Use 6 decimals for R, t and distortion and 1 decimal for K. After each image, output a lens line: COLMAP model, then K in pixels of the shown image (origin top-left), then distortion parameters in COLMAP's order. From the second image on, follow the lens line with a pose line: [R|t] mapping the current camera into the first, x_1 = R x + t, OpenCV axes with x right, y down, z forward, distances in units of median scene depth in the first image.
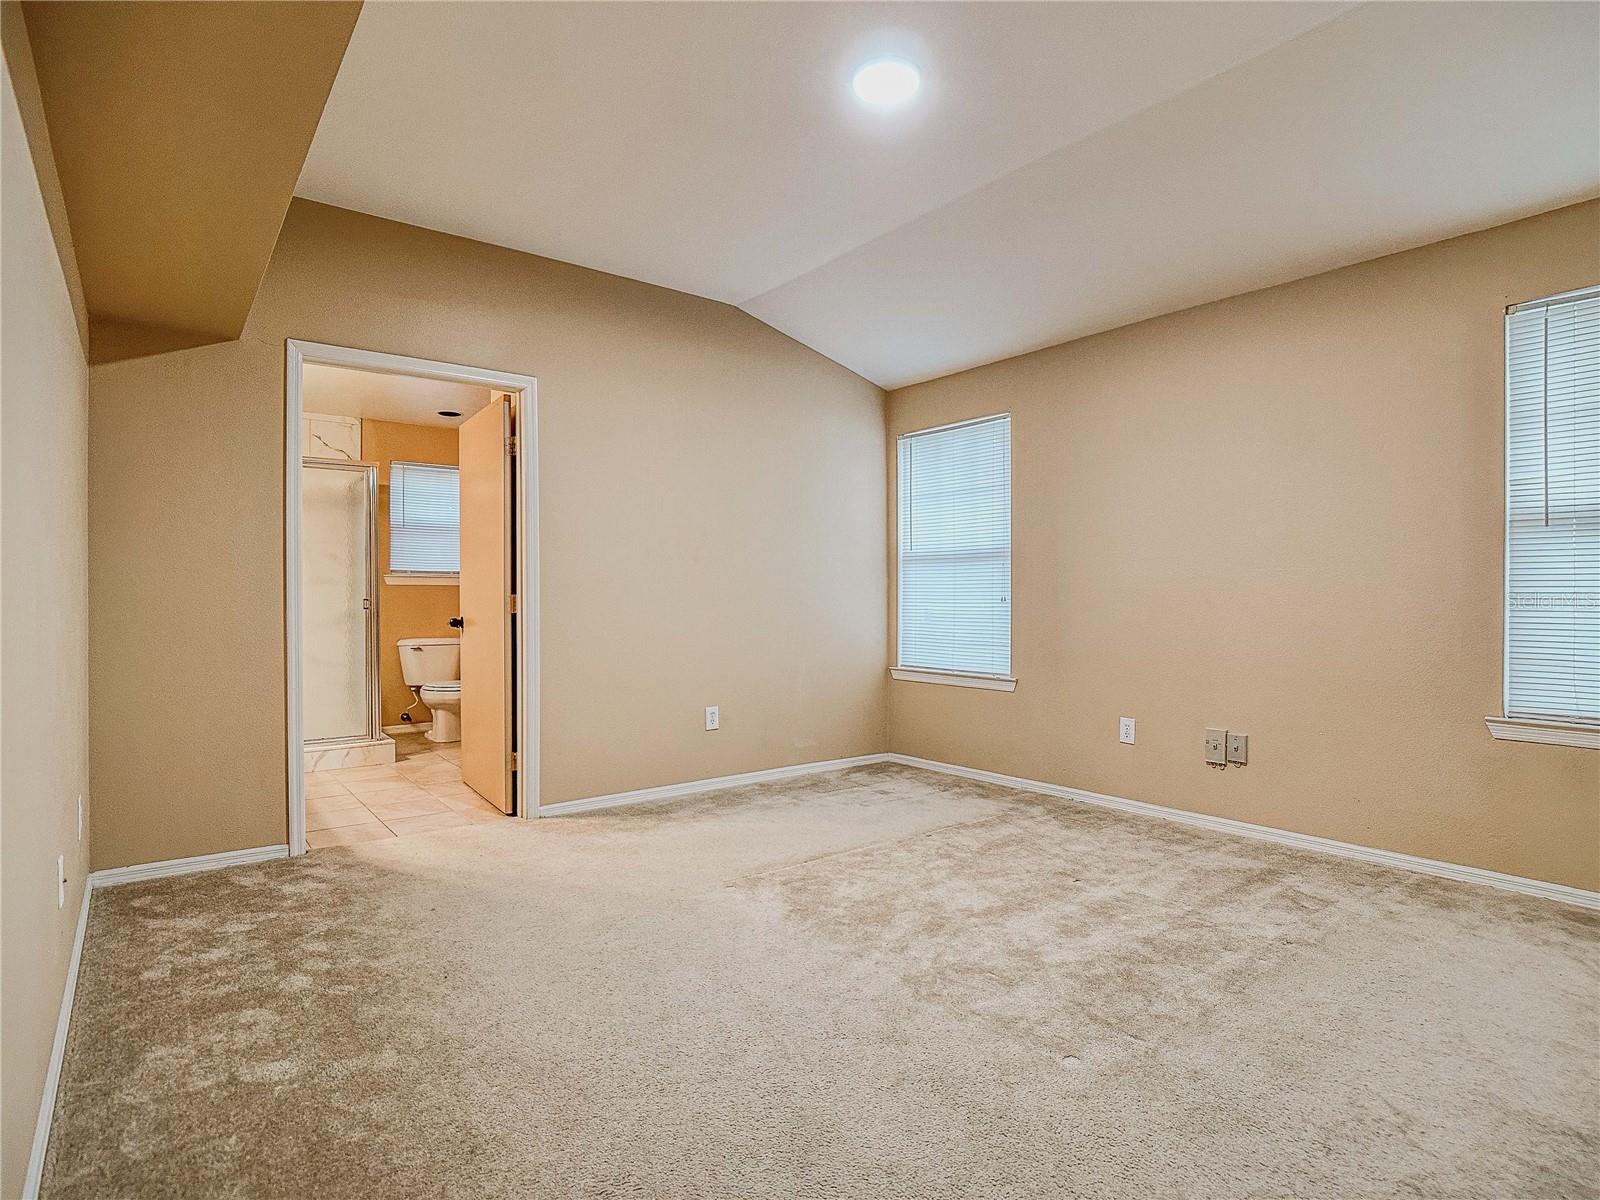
lens RADIAL K [[856.8, 0, 806.1], [0, 856.8, 598.4], [0, 0, 1]] dist [-0.049889, 0.022818]
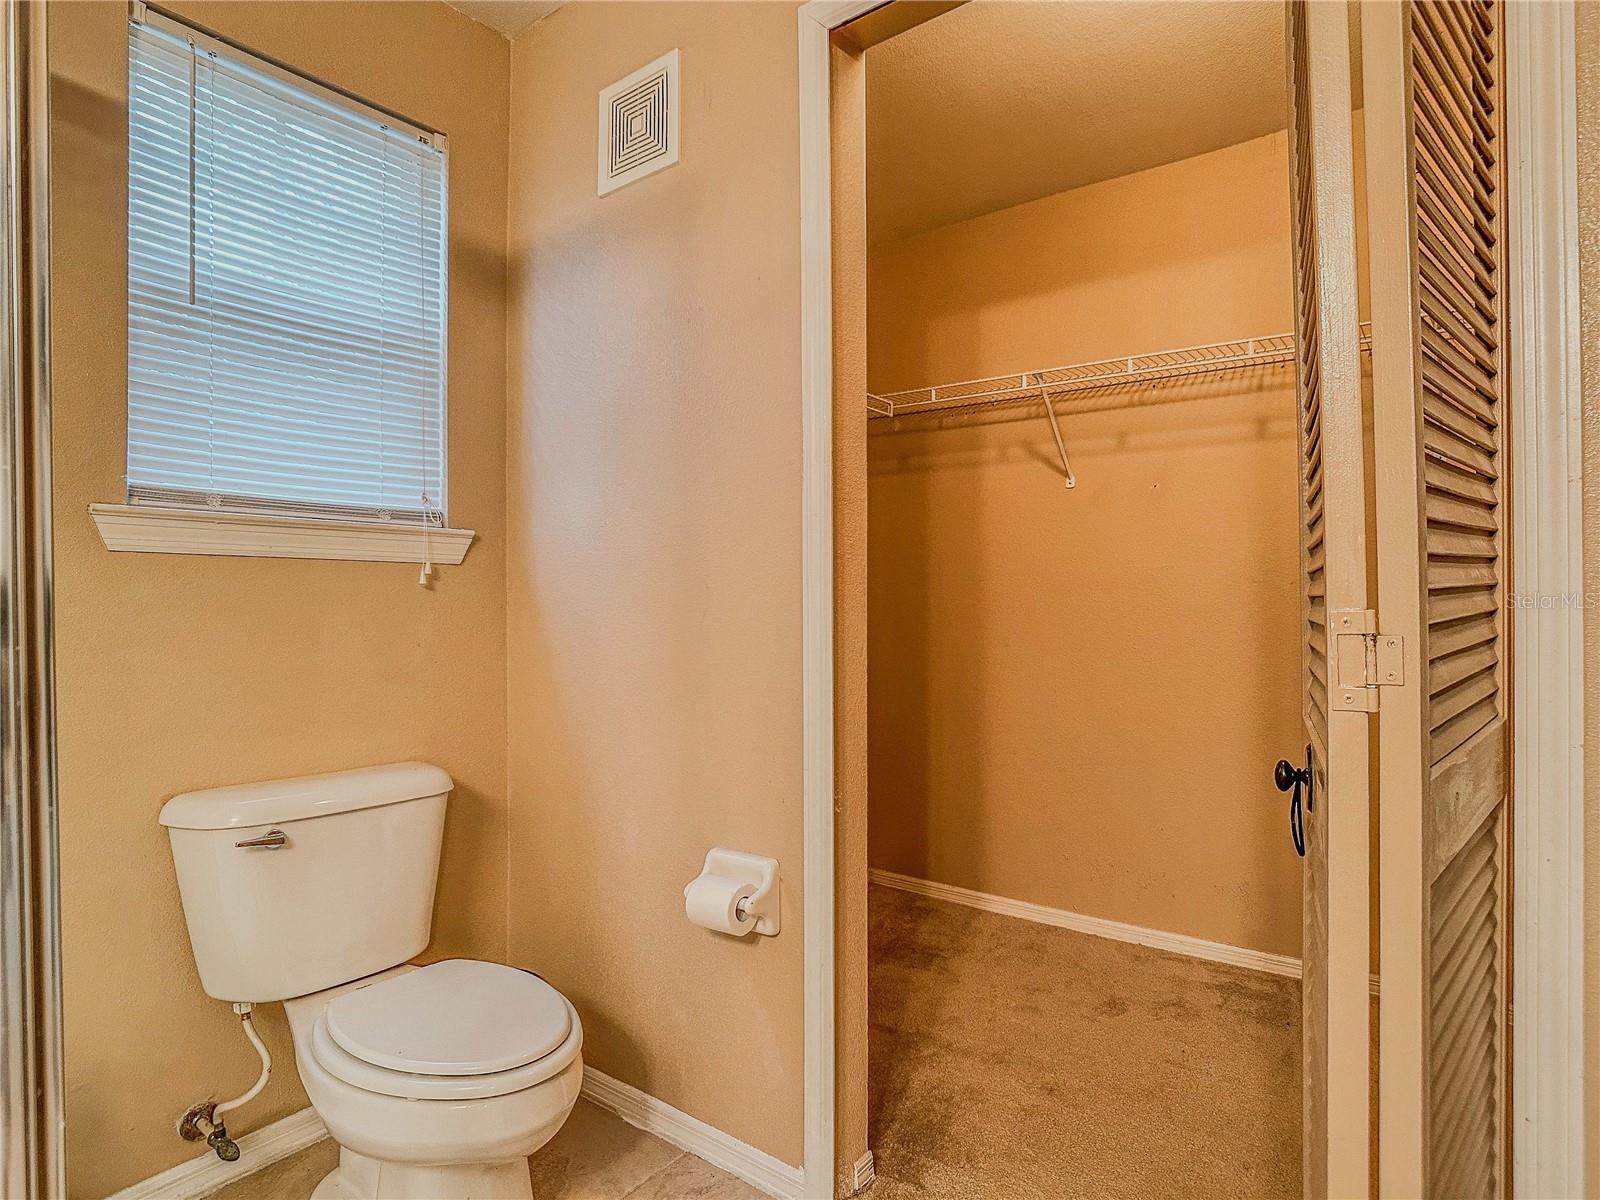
lens RADIAL K [[856.8, 0, 806.1], [0, 856.8, 598.4], [0, 0, 1]] dist [-0.049889, 0.022818]
pose [[0.968134, -0.001147, 0.250432, -0.800854], [0.002649, 0.999980, -0.005661, -0.004849], [-0.250420, 0.006144, 0.968118, 1.595009]]
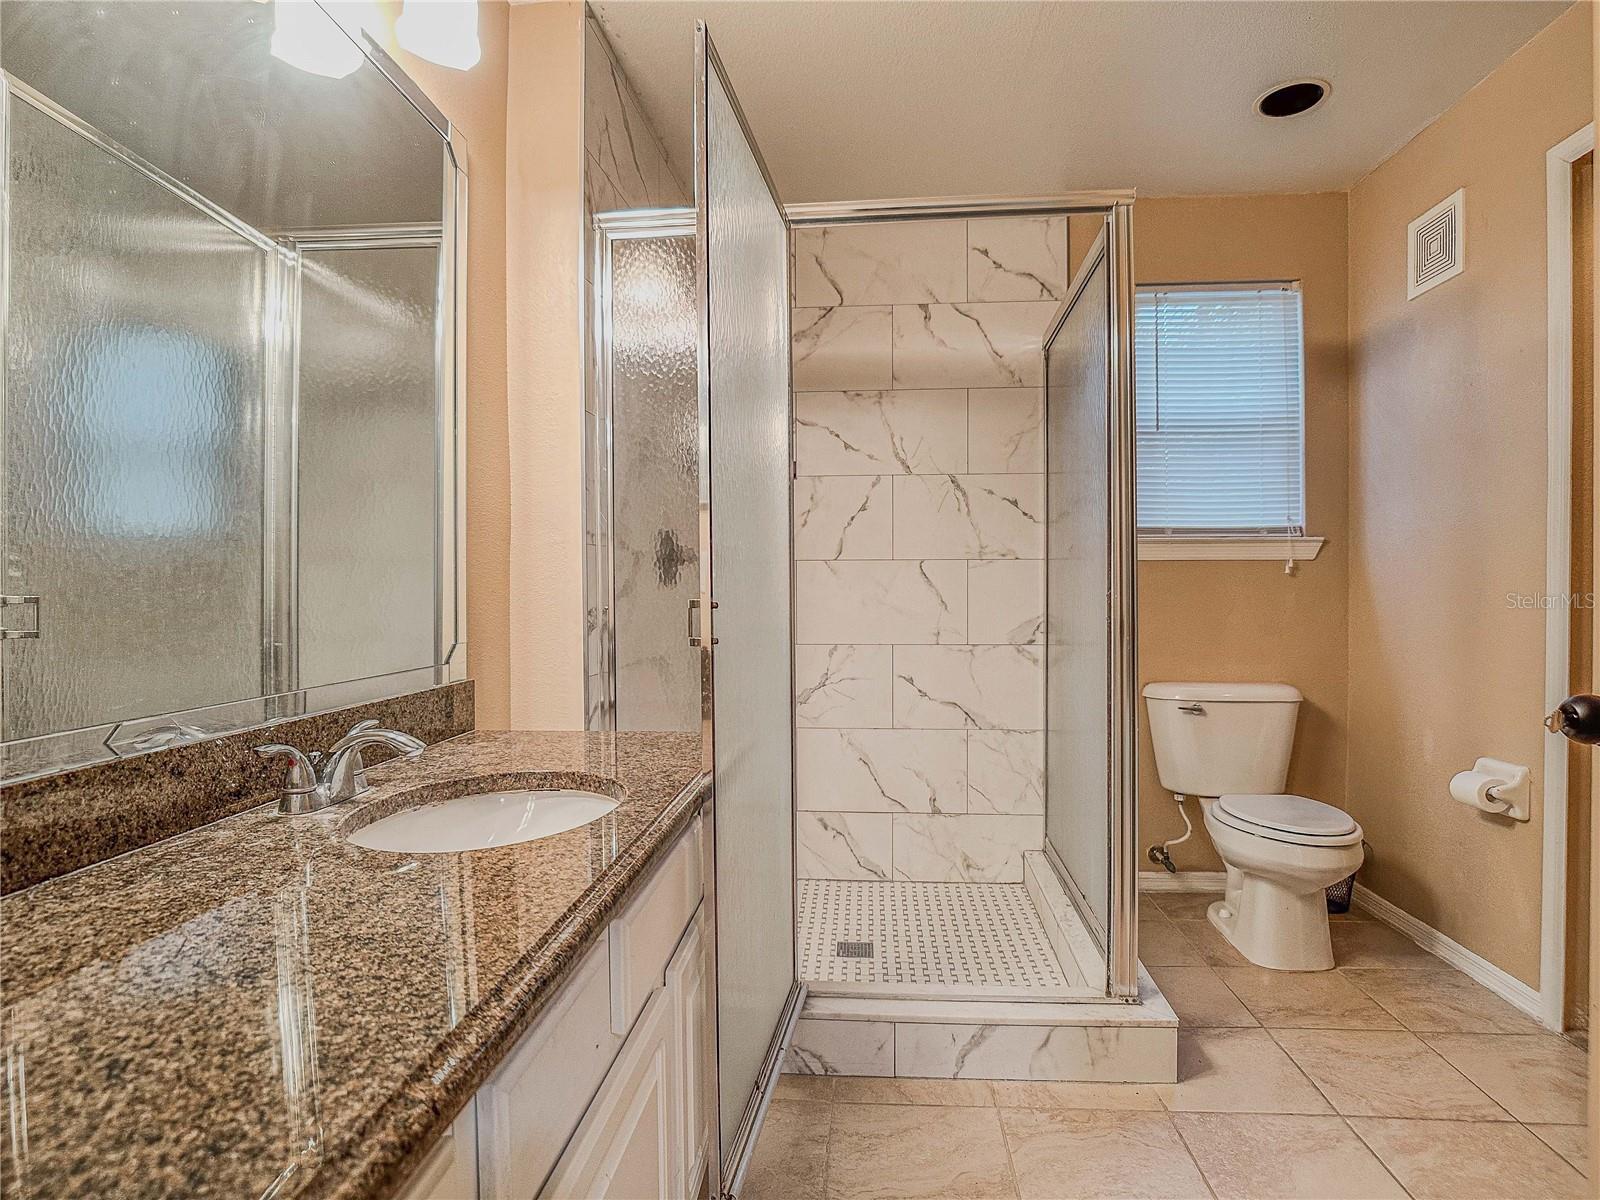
lens RADIAL K [[856.8, 0, 806.1], [0, 856.8, 598.4], [0, 0, 1]] dist [-0.049889, 0.022818]
pose [[0.731510, 0.008903, -0.681773, -0.662360], [-0.003495, 0.999951, 0.009307, 0.001983], [0.681822, -0.004425, 0.731505, 1.186260]]
